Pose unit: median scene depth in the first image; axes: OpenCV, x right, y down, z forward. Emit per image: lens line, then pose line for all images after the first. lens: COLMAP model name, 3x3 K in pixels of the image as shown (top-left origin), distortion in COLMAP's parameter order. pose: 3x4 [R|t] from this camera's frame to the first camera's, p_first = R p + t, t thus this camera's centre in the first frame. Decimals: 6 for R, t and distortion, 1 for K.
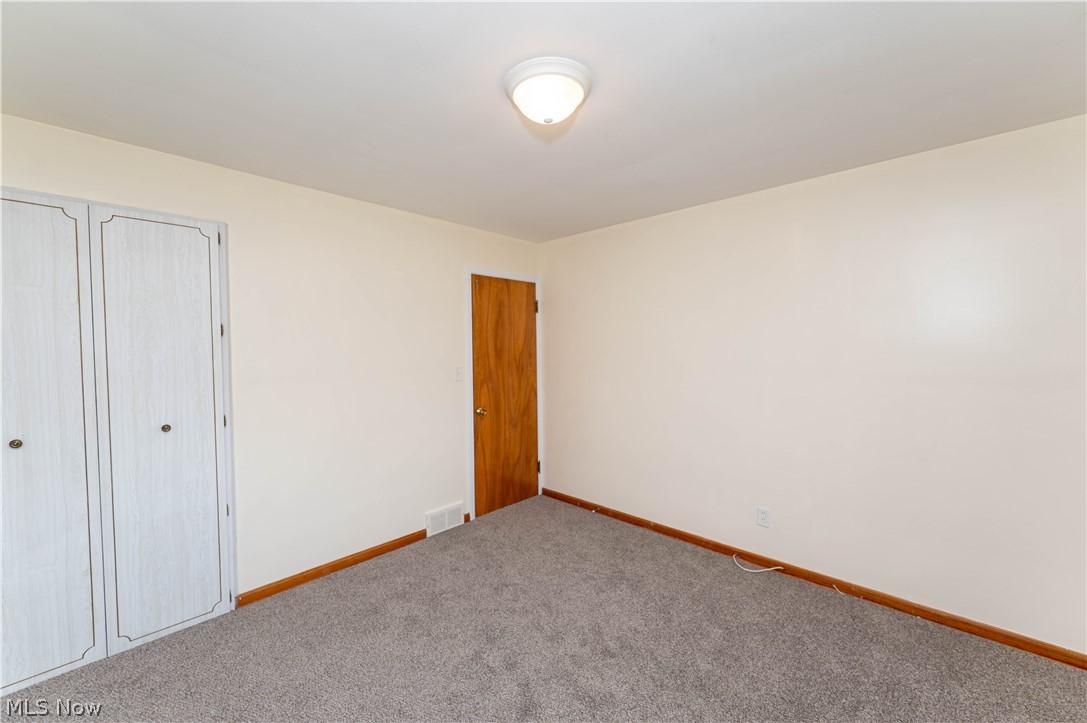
lens RADIAL K [[439.0, 0, 539.7], [0, 439.0, 359.8], [0, 0, 1]] dist [-0.001686, 0.000134]
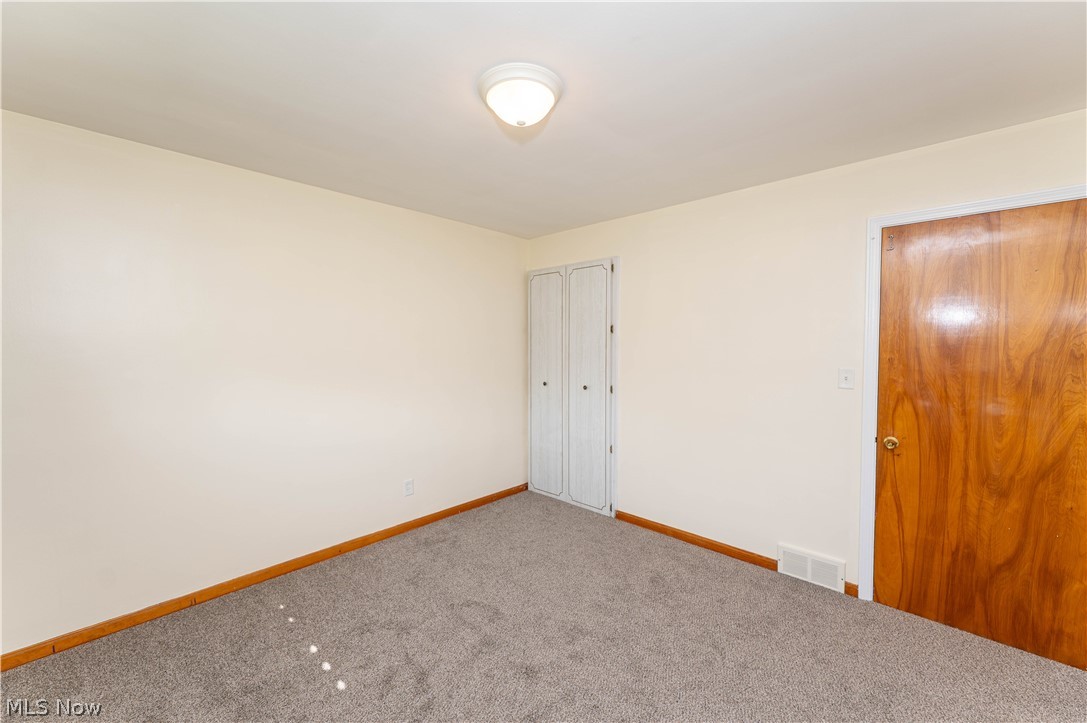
lens RADIAL K [[439.0, 0, 539.7], [0, 439.0, 359.8], [0, 0, 1]] dist [-0.001686, 0.000134]
pose [[-0.019009, 0.041715, -0.998949, 0.531150], [-0.036011, 0.998452, 0.042379, -0.011362], [0.999171, 0.036779, -0.017478, 0.526048]]
